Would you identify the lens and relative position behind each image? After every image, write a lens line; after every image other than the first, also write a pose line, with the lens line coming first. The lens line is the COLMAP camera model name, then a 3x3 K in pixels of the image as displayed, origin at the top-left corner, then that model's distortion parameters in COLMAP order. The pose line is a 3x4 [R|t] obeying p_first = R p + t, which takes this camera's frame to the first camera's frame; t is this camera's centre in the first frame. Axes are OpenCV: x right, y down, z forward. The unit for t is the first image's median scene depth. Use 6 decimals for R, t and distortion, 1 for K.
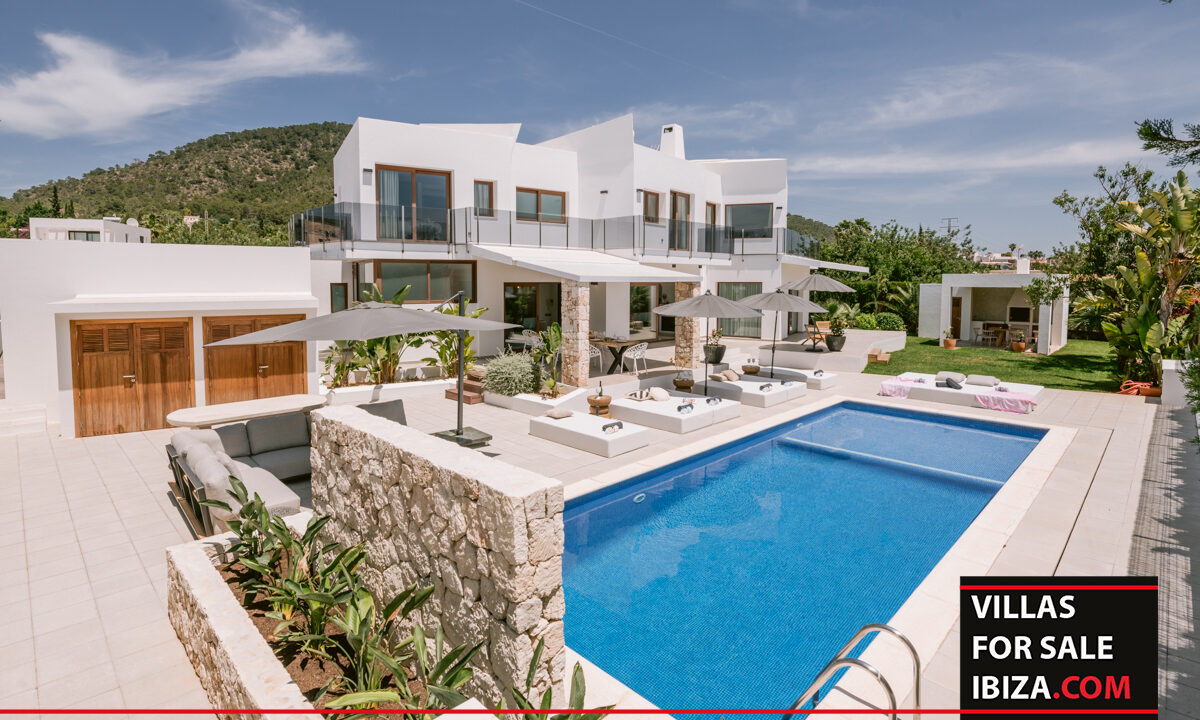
lens RADIAL K [[576.4, 0, 604.7], [0, 576.4, 297.0], [0, 0, 1]] dist [-0.000852, -0.000360]
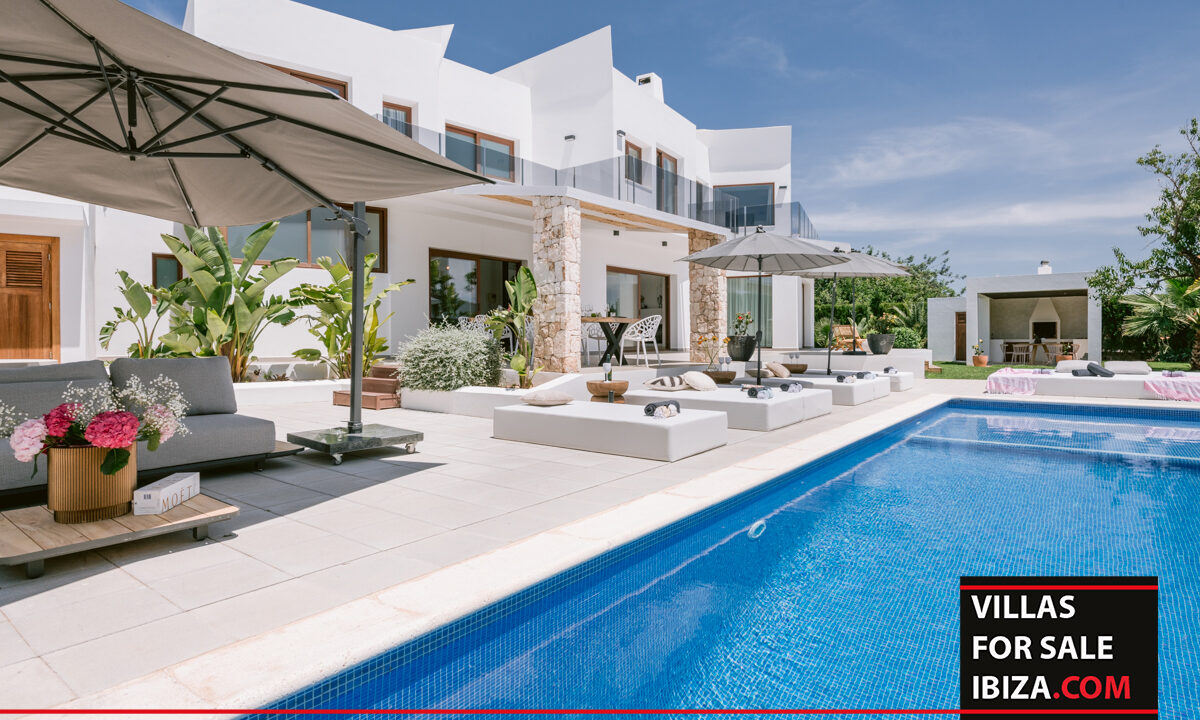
lens RADIAL K [[629.4, 0, 604.4], [0, 629.4, 338.8], [0, 0, 1]] dist [-0.000140, -0.001258]
pose [[0.992753, -0.006068, 0.120021, -0.073411], [0.009380, 0.999590, -0.027044, 0.122605], [-0.119807, 0.027974, 0.992403, 0.307425]]
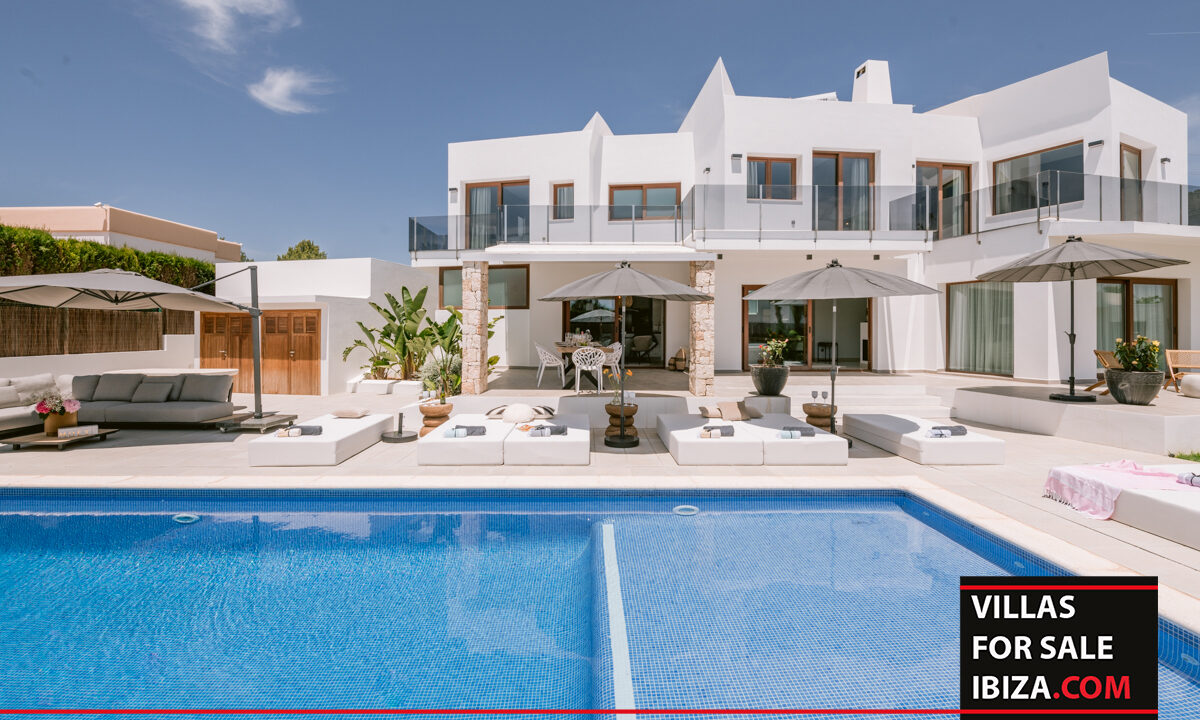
lens RADIAL K [[531.7, 0, 593.0], [0, 531.7, 327.1], [0, 0, 1]] dist [-0.003209, -0.000325]
pose [[0.709308, -0.005526, -0.704877, 0.527807], [-0.021391, 0.999340, -0.029359, 0.072334], [0.704575, 0.035903, 0.708721, 0.534819]]
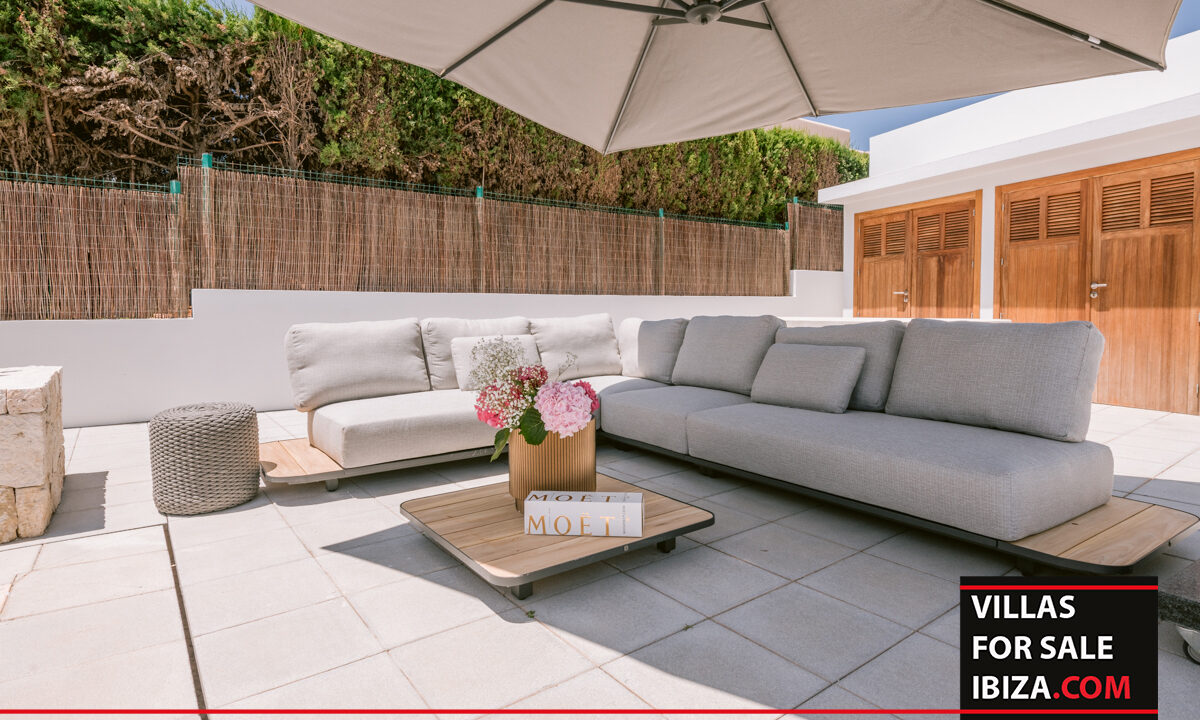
lens RADIAL K [[629.4, 0, 604.4], [0, 629.4, 338.8], [0, 0, 1]] dist [-0.000140, -0.001258]
pose [[-0.148726, 0.044719, -0.987867, -0.055327], [-0.023879, 0.998523, 0.048797, 0.120798], [0.988590, 0.030847, -0.147438, 0.577167]]
